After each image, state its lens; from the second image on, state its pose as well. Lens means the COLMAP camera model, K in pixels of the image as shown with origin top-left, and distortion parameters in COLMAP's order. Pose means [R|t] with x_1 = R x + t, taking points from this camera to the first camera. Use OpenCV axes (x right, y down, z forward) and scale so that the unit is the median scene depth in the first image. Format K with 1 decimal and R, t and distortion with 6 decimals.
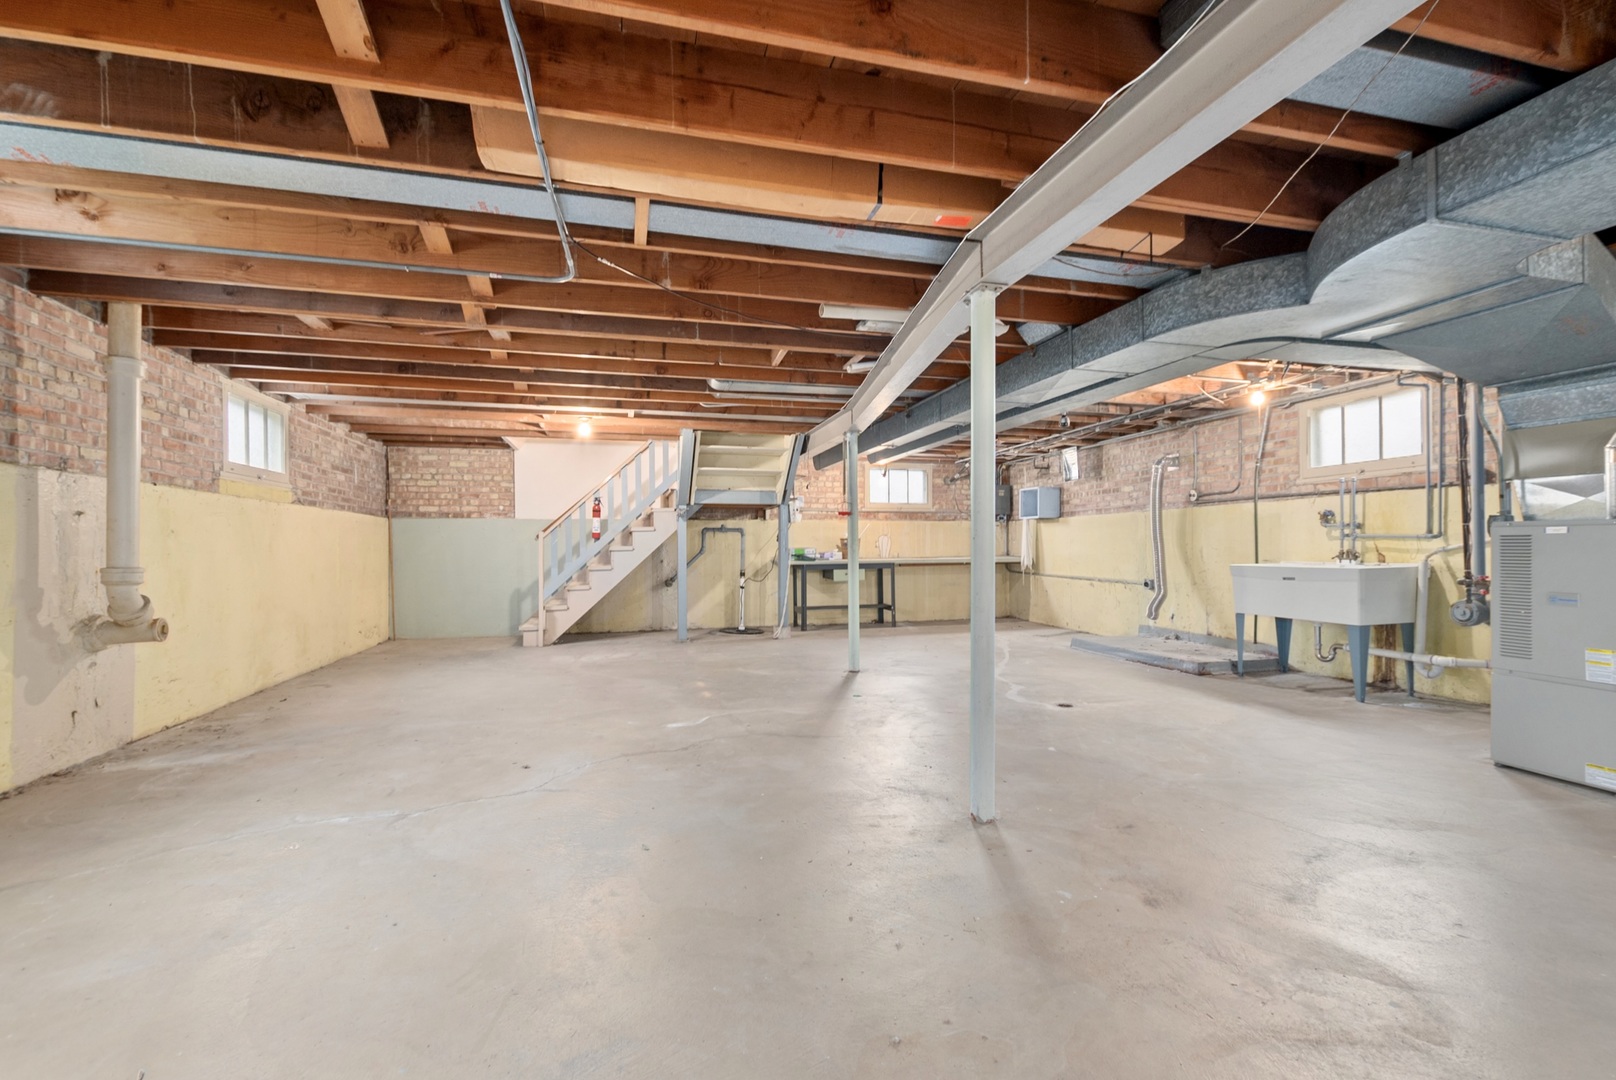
lens RADIAL K [[721.4, 0, 822.2], [0, 721.4, 540.0], [0, 0, 1]] dist [0.013001, -0.005091]
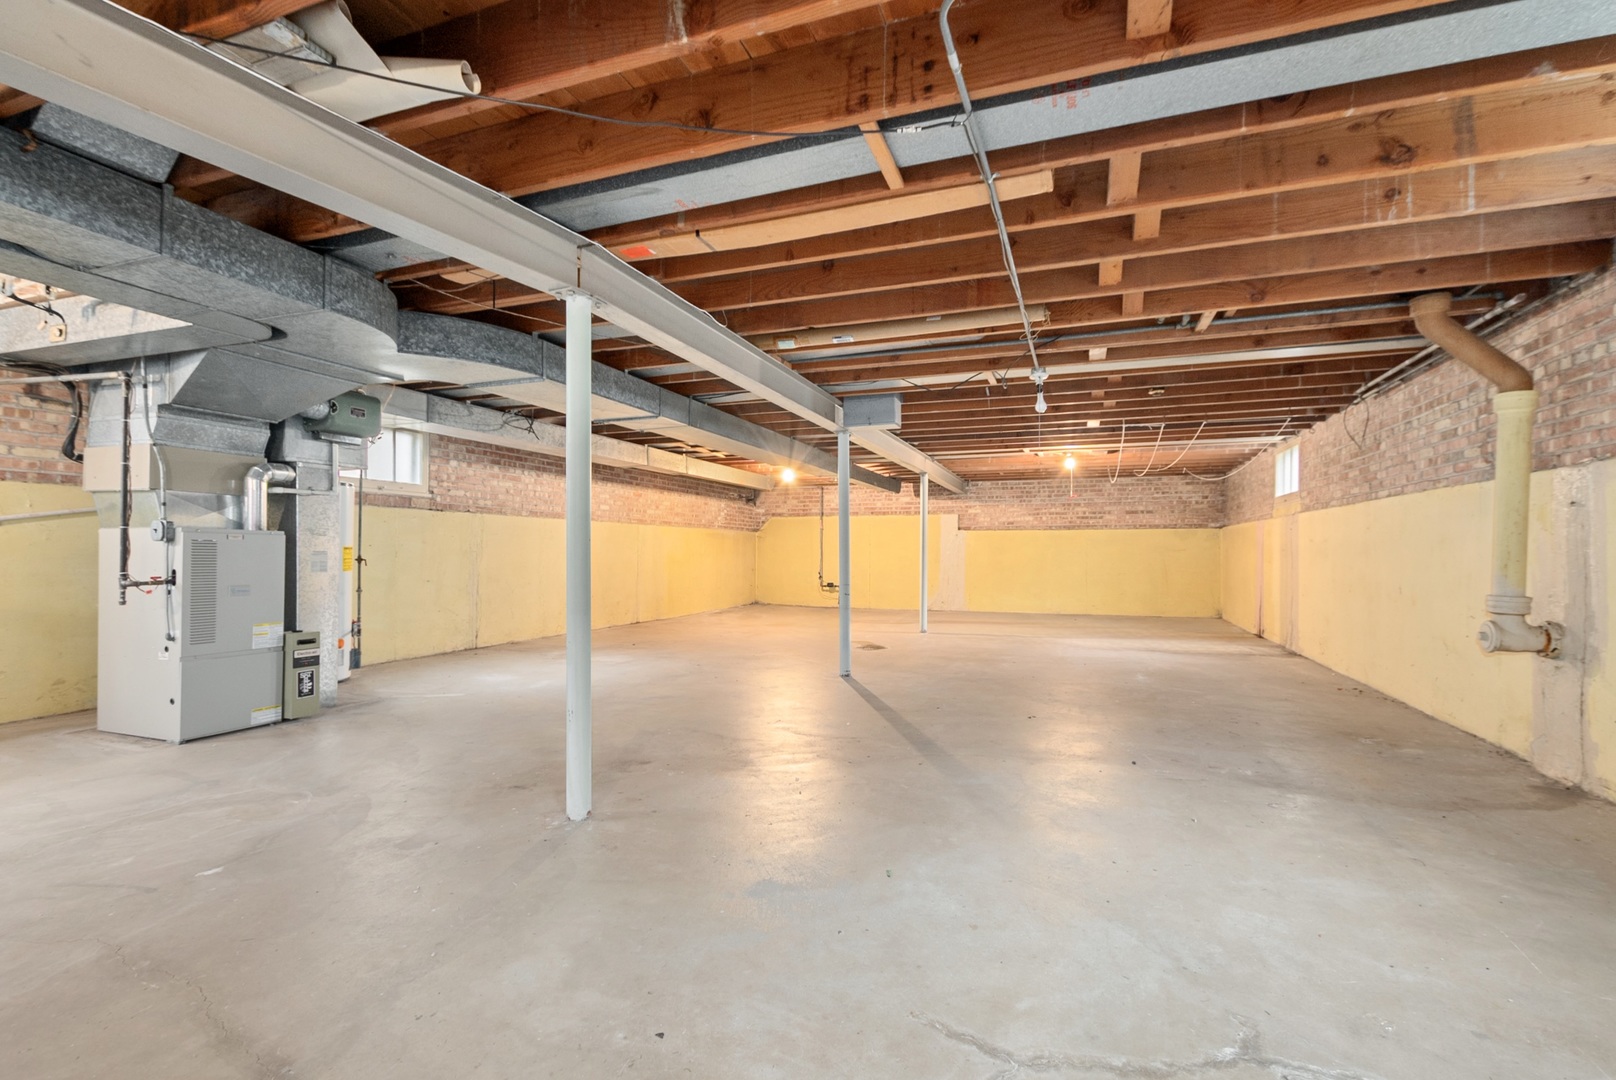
lens RADIAL K [[721.4, 0, 815.1], [0, 721.4, 552.4], [0, 0, 1]] dist [0.013001, -0.005091]
pose [[-0.818796, 0.002523, 0.574079, -0.579969], [-0.007025, 0.999871, -0.014414, 0.024809], [-0.574041, -0.015835, -0.818673, 1.511653]]
